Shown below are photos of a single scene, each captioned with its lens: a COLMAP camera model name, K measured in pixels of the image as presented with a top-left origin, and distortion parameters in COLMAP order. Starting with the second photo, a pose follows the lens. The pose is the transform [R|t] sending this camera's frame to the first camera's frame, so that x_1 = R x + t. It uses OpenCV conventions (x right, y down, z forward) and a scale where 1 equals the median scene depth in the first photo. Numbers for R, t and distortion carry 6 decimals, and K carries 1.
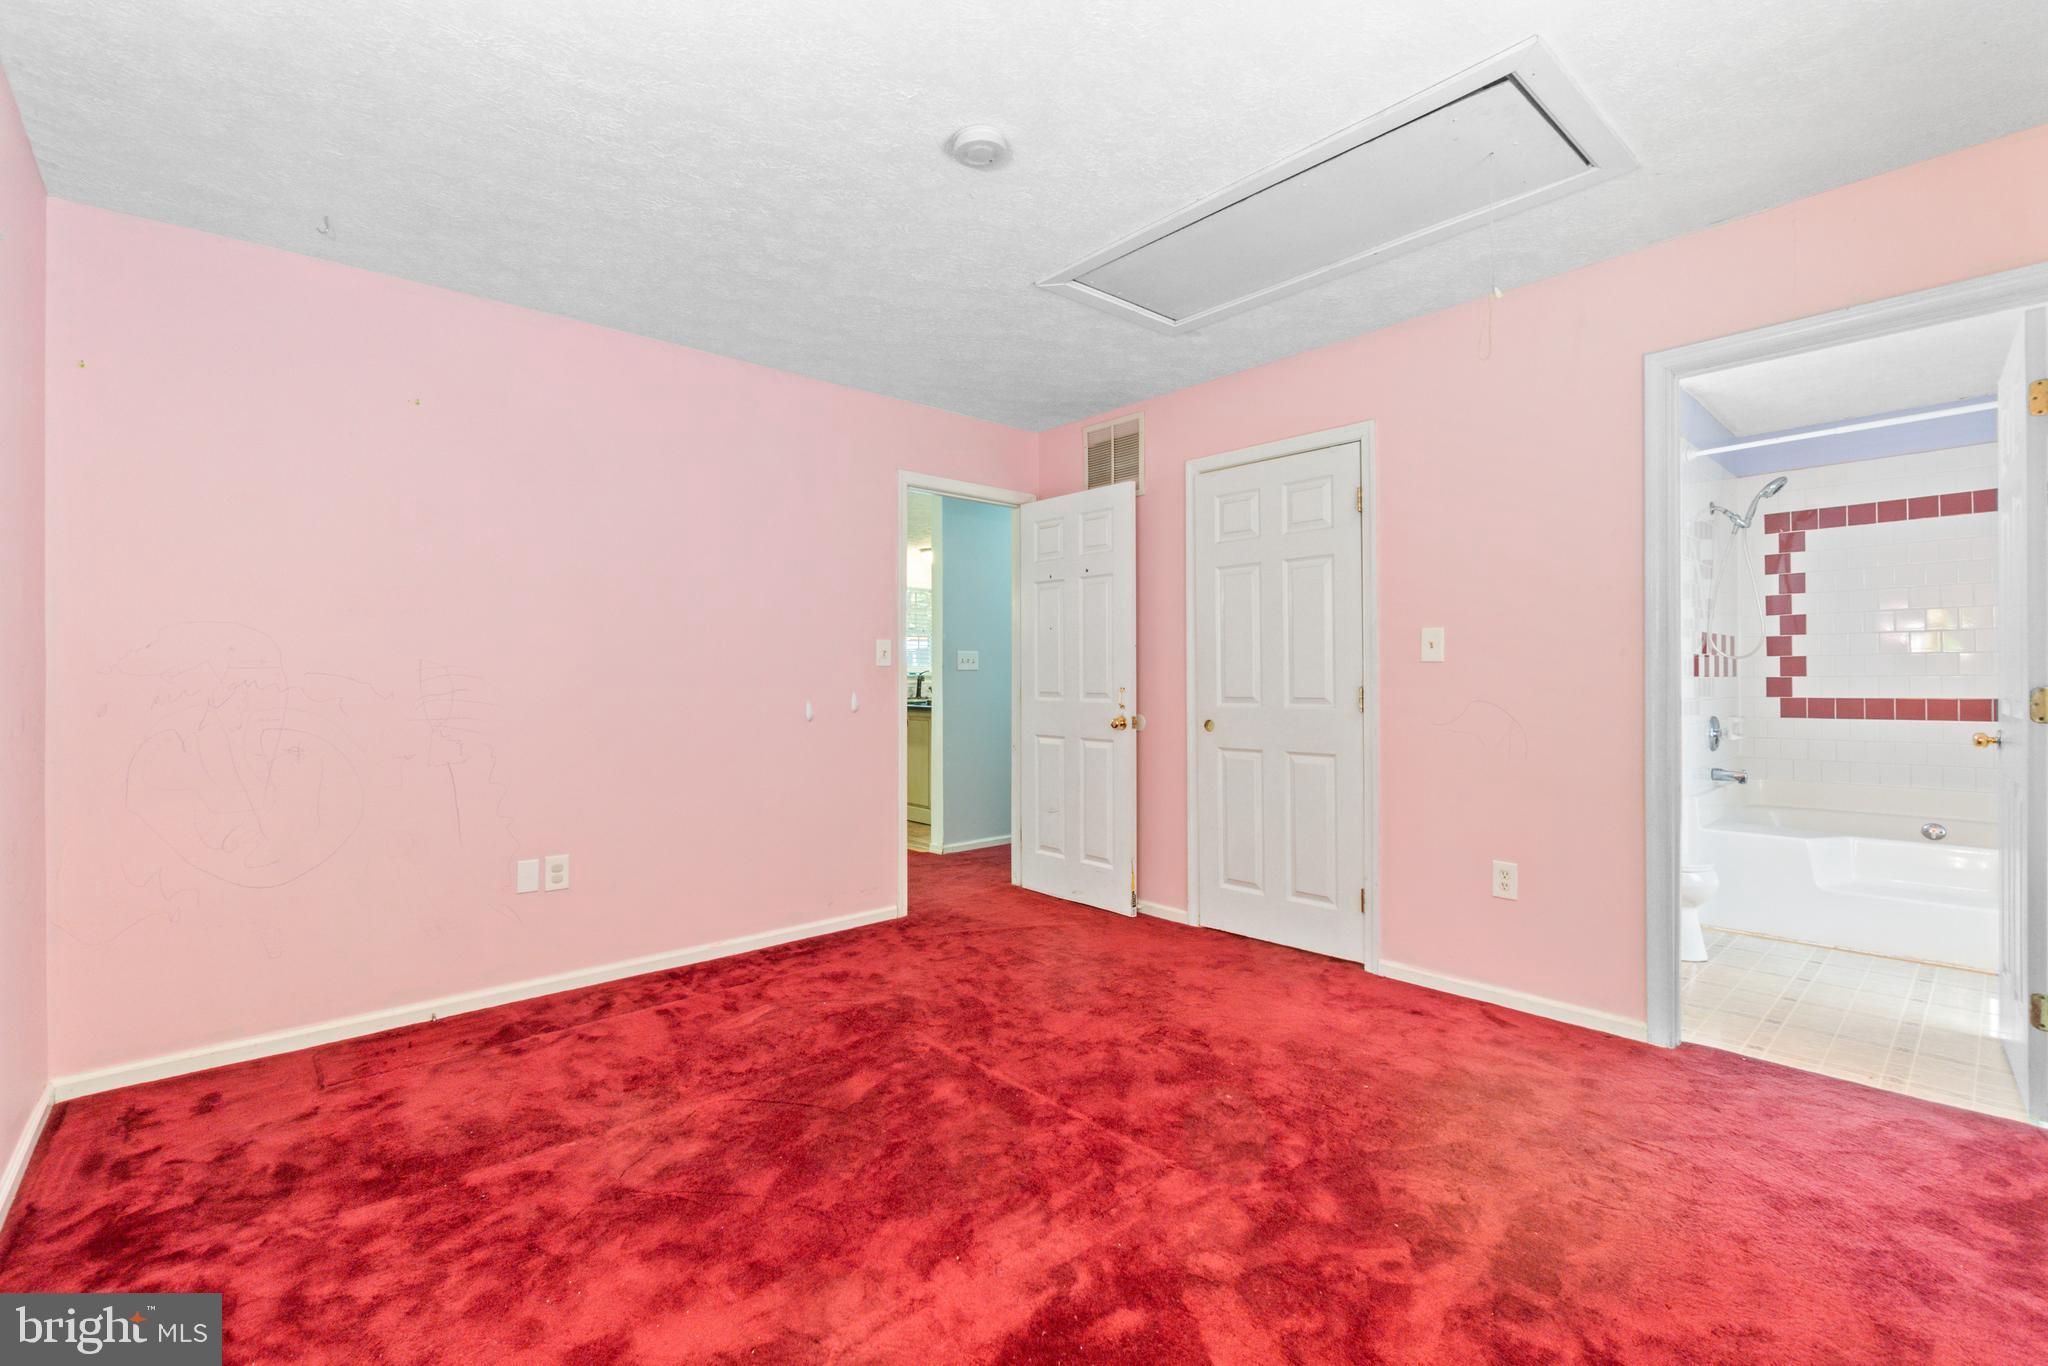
lens RADIAL K [[888.3, 0, 1016.3], [0, 888.3, 683.7], [0, 0, 1]] dist [-0.001789, -0.000660]
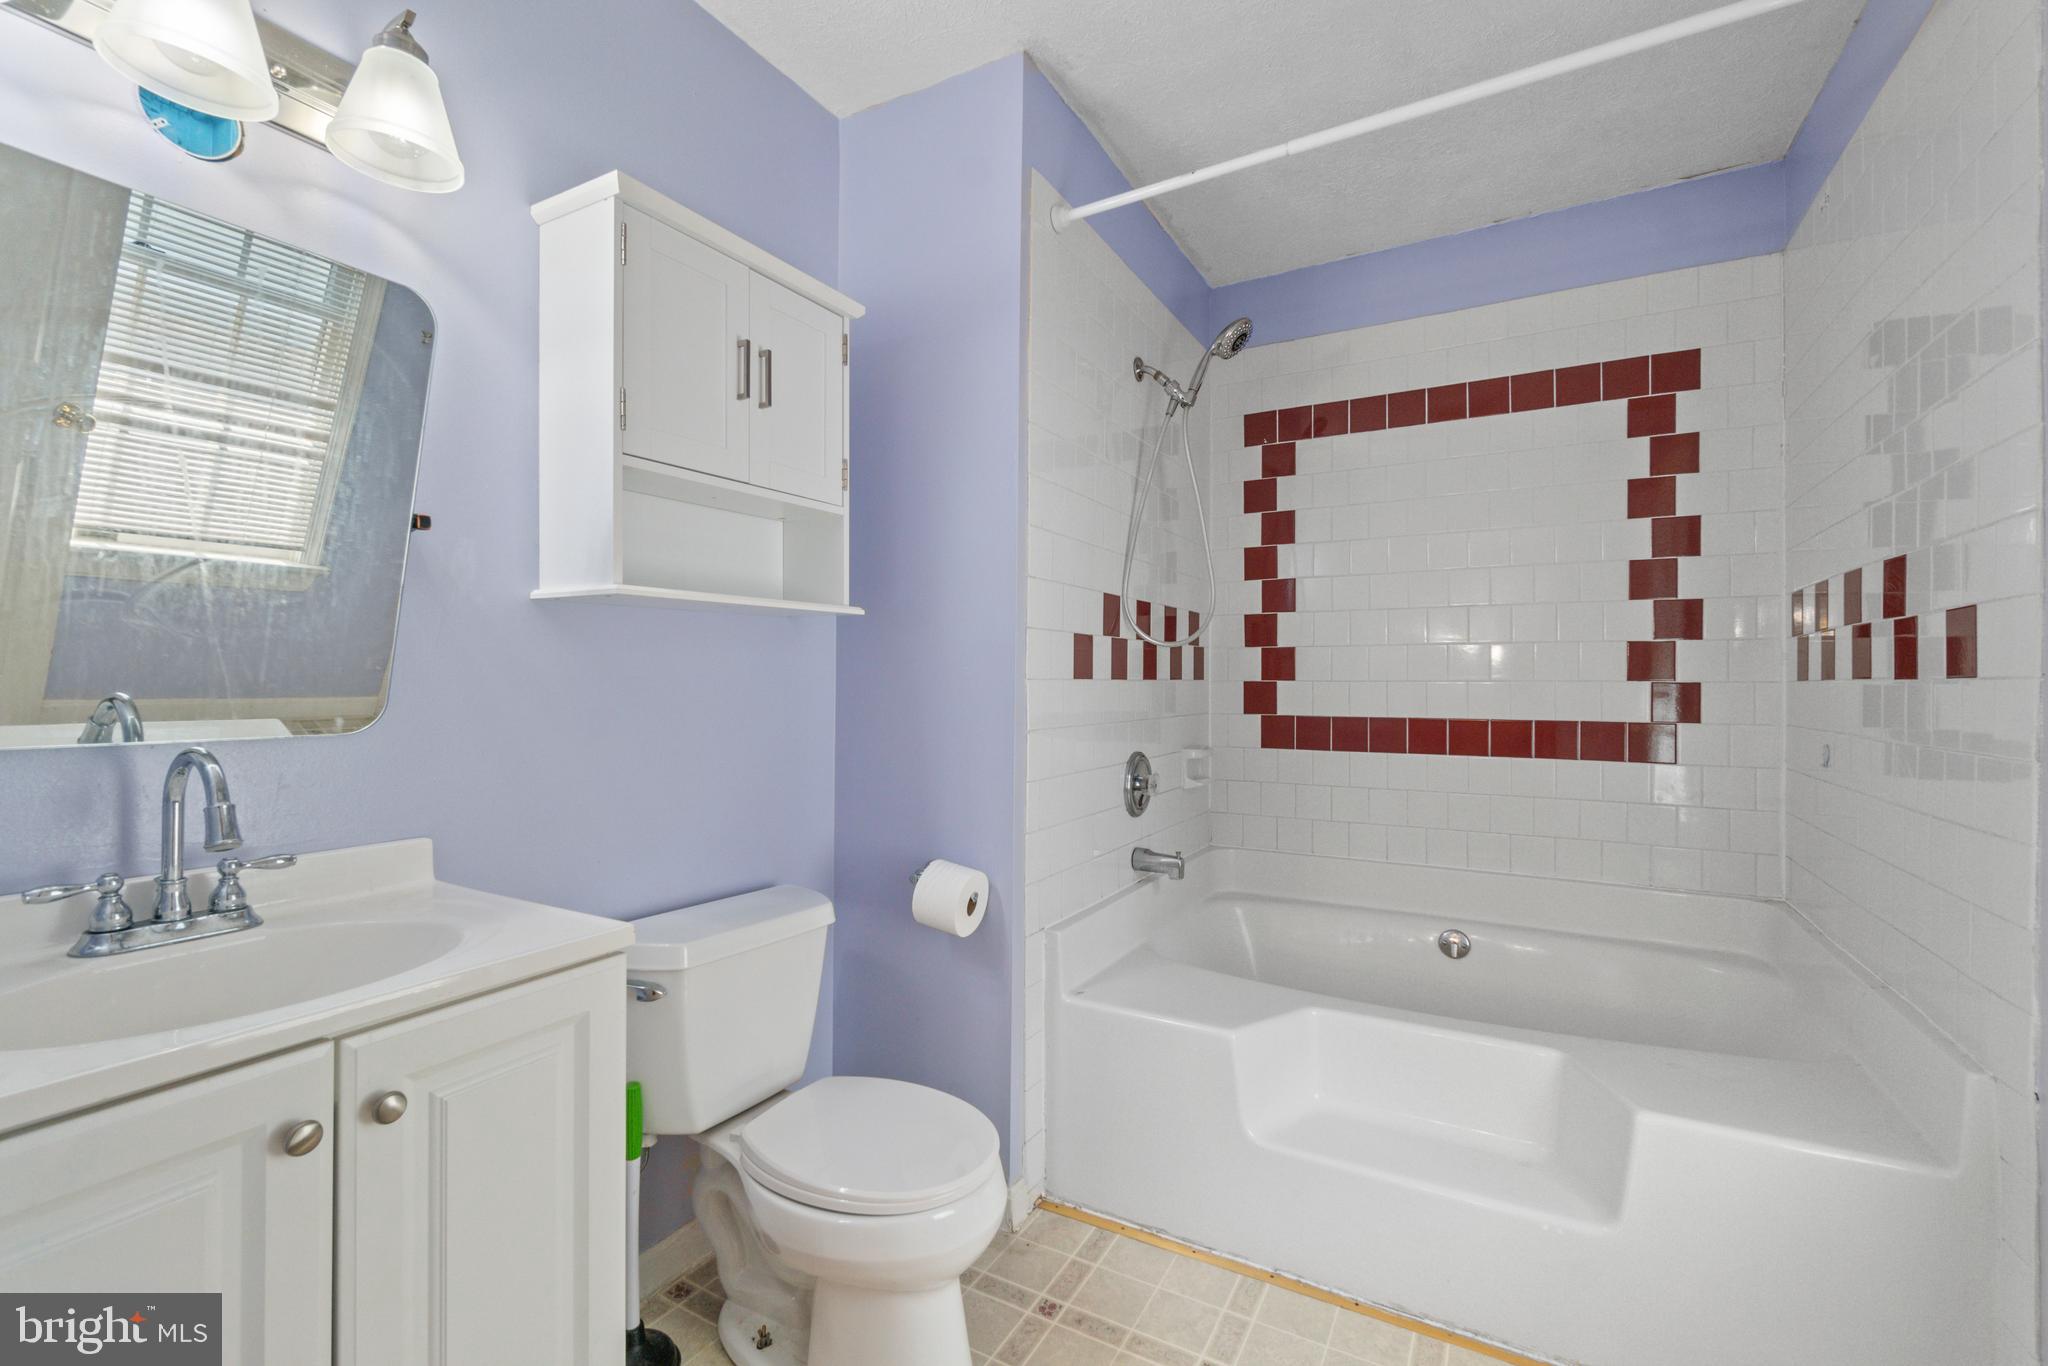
lens RADIAL K [[888.3, 0, 1028.4], [0, 888.3, 684.3], [0, 0, 1]] dist [-0.001789, -0.000660]
pose [[0.944424, 0.006099, 0.328672, 0.515640], [-0.006632, 0.999978, 0.000501, -0.004763], [-0.328662, -0.002653, 0.944444, 0.482476]]
